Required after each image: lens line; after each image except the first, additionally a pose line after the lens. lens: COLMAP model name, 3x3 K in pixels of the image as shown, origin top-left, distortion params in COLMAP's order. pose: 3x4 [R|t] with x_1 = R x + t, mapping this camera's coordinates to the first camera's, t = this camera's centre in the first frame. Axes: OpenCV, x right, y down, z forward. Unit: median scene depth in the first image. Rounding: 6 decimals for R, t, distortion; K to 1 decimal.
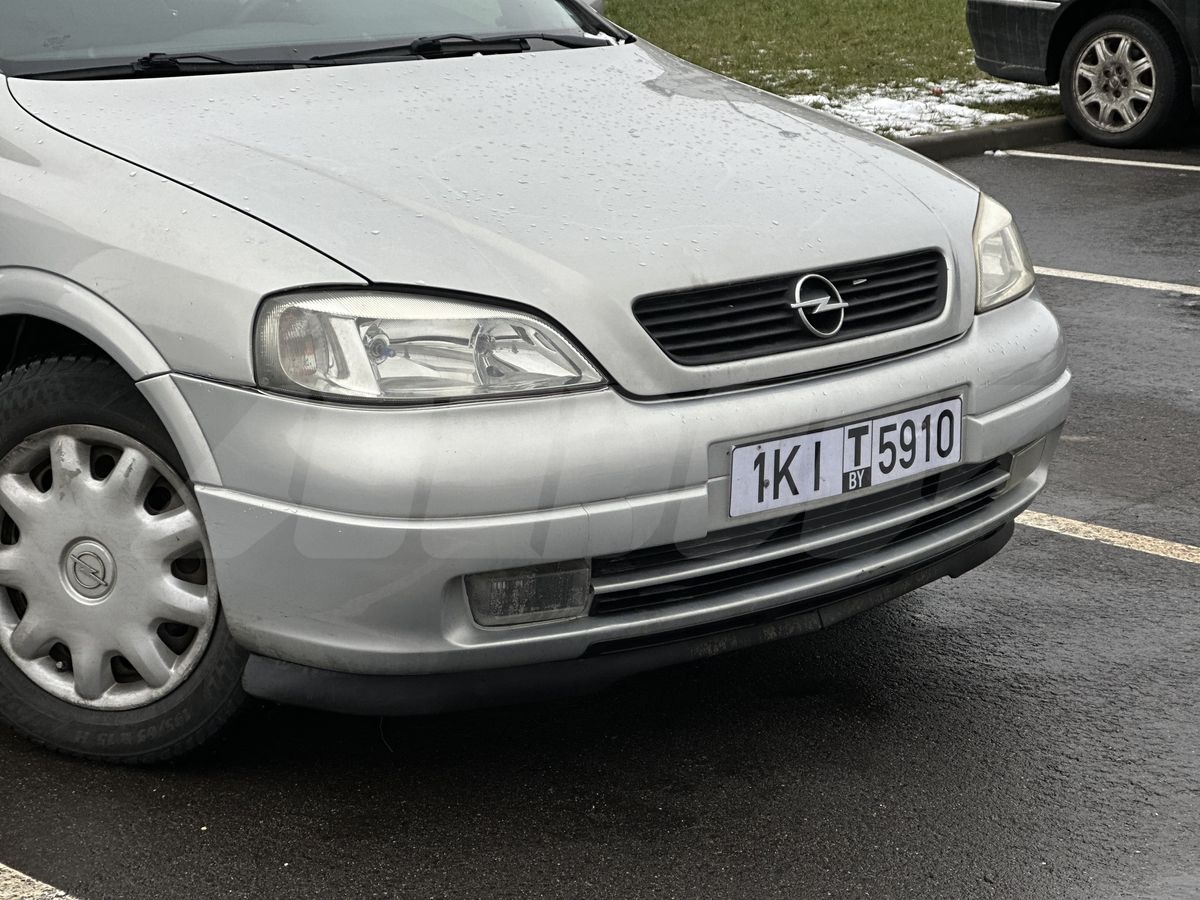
lens RADIAL K [[2685.6, 0, 594.5], [0, 2685.6, 419.5], [0, 0, 1]] dist [-0.231505, 6.441101]
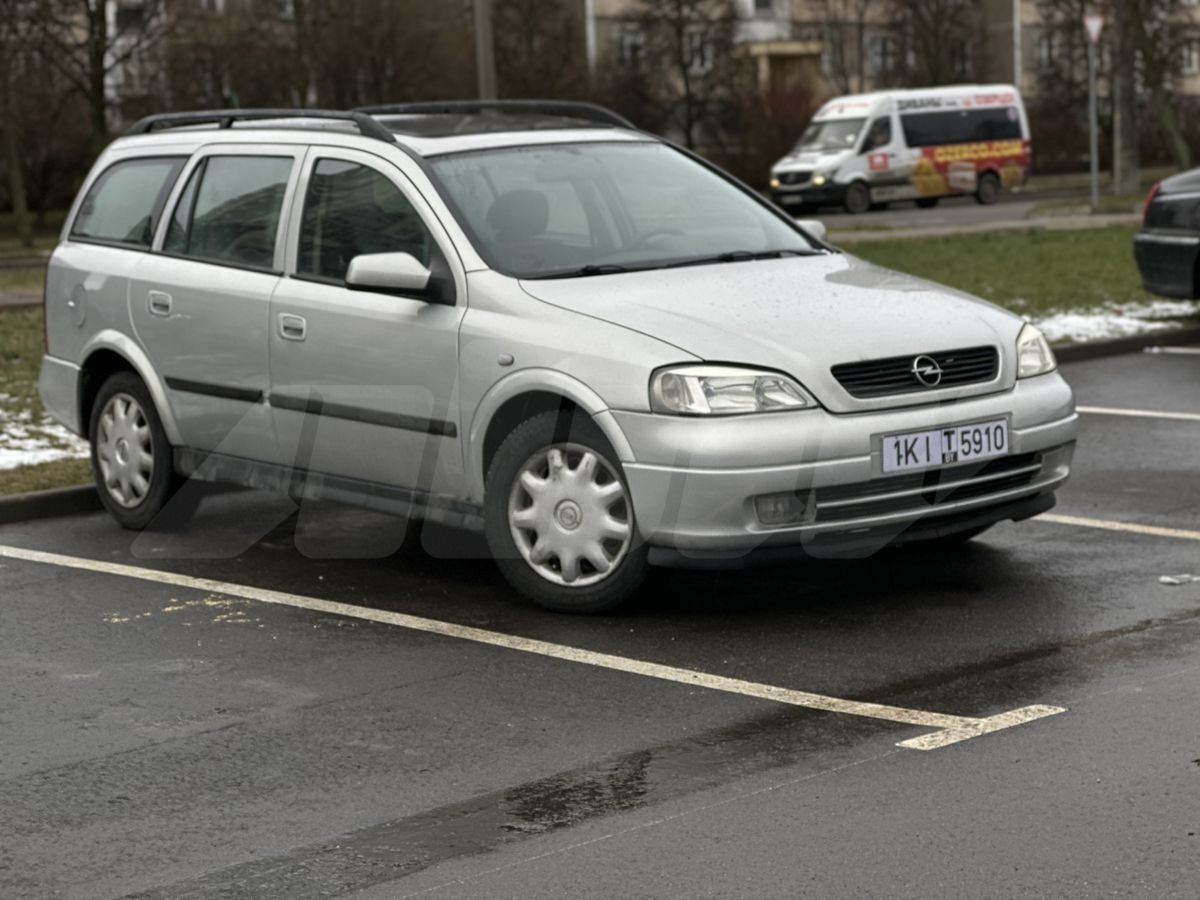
lens RADIAL K [[2685.6, 0, 594.5], [0, 2685.6, 419.5], [0, 0, 1]] dist [-0.231505, 6.441101]
pose [[0.993298, -0.038372, -0.109026, 0.054180], [0.026795, 0.994034, -0.105729, 0.198471], [0.112432, 0.102099, 0.988400, -1.001007]]
